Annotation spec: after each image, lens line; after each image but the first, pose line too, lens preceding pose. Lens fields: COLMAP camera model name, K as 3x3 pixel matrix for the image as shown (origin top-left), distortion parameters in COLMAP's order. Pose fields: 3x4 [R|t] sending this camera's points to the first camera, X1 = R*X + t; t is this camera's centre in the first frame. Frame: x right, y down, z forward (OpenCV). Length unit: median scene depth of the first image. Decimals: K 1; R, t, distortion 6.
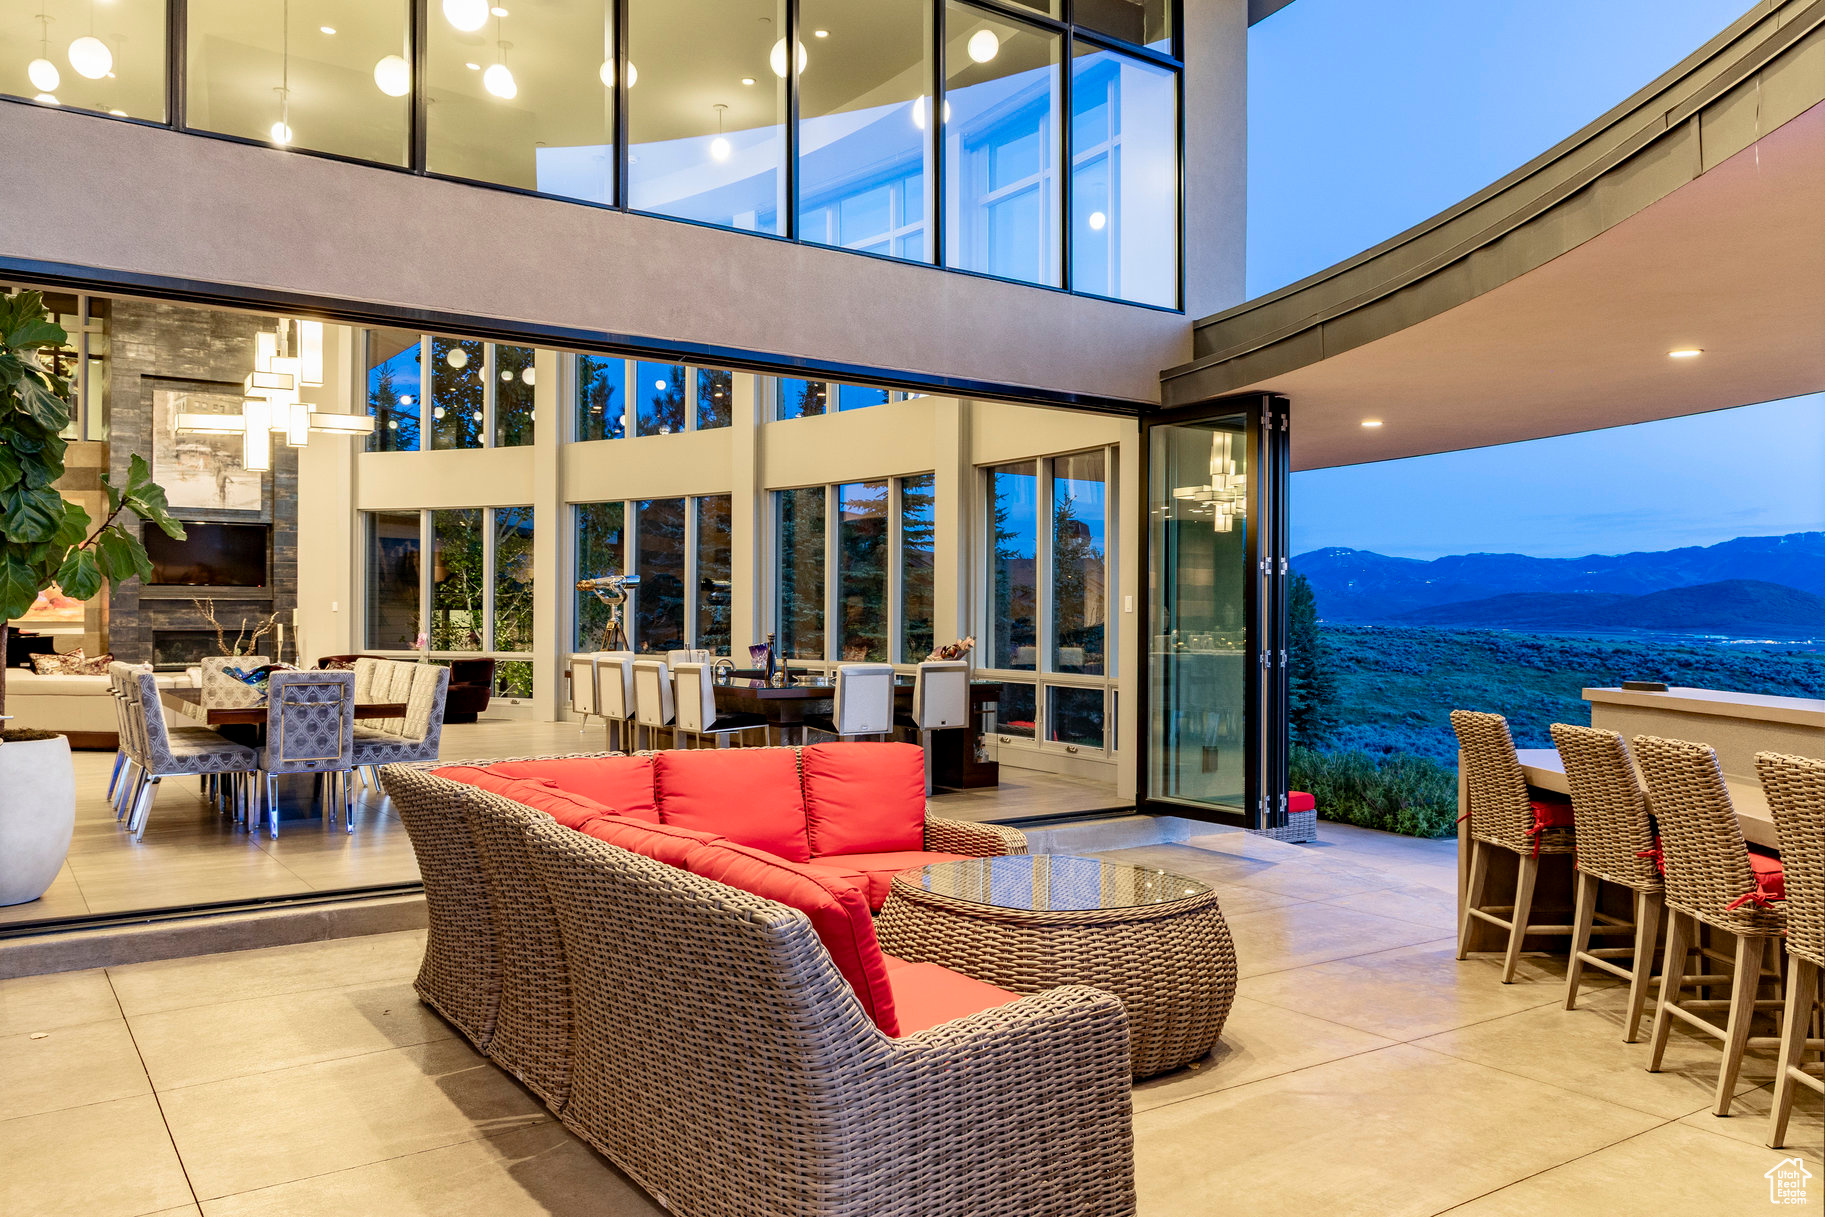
lens RADIAL K [[1376.1, 0, 912.5], [0, 1376.1, 608.5], [0, 0, 1]] dist [-0.000089, -0.002465]
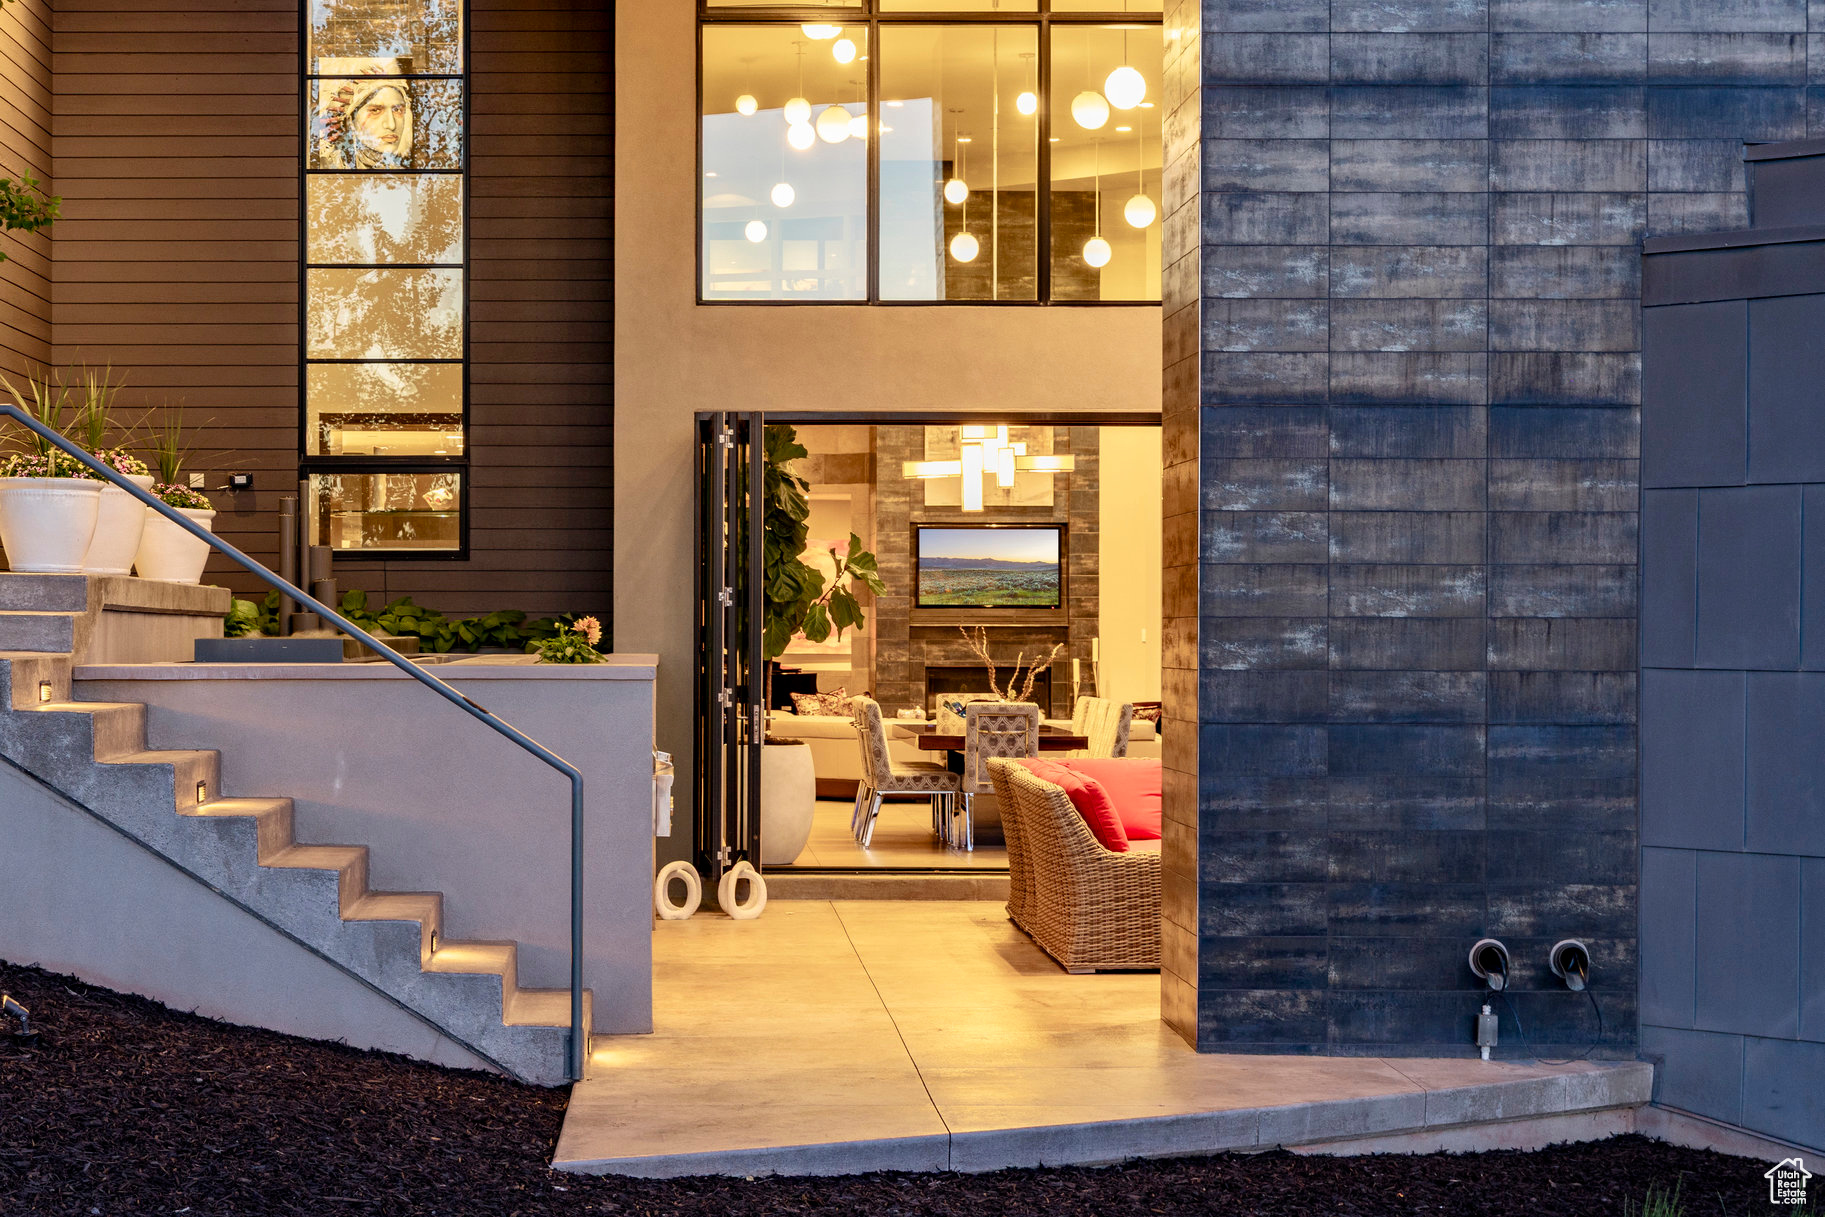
lens RADIAL K [[3594.4, 0, 912.5], [0, 3594.4, 608.5], [0, 0, 1]] dist [0.017491, 0.214661]
pose [[0.857891, -0.003018, -0.513823, 0.990786], [0.001839, 0.999994, -0.002802, -0.022767], [0.513829, 0.001459, 0.857891, -1.521827]]
